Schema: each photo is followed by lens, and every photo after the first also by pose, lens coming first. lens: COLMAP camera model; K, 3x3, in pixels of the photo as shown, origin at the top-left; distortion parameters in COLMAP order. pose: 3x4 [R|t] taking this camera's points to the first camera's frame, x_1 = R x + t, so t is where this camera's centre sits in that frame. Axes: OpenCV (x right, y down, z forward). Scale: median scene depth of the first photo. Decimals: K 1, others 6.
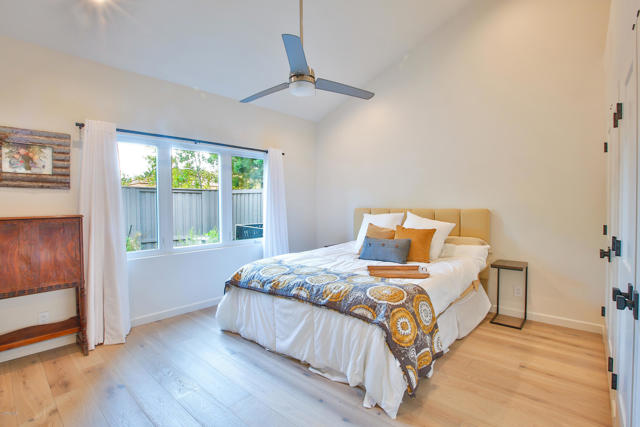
lens RADIAL K [[305.9, 0, 318.6], [0, 305.9, 212.0], [0, 0, 1]] dist [-0.064993, 0.026229]
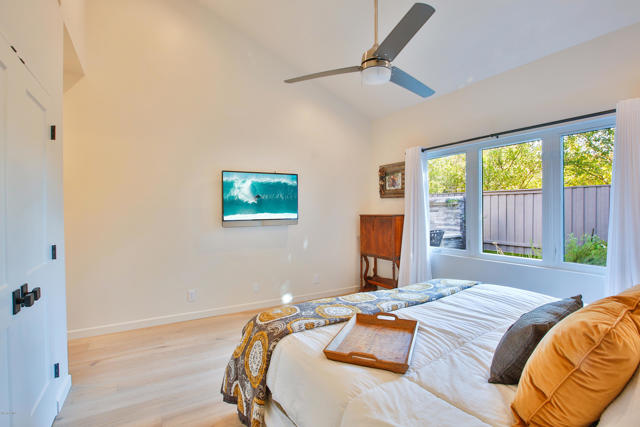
lens RADIAL K [[305.9, 0, 318.6], [0, 305.9, 212.0], [0, 0, 1]] dist [-0.064993, 0.026229]
pose [[-0.305211, 0.014333, -0.952177, 0.799129], [-0.023154, 0.999479, 0.022467, -0.030280], [0.952003, 0.028904, -0.304720, 1.096645]]
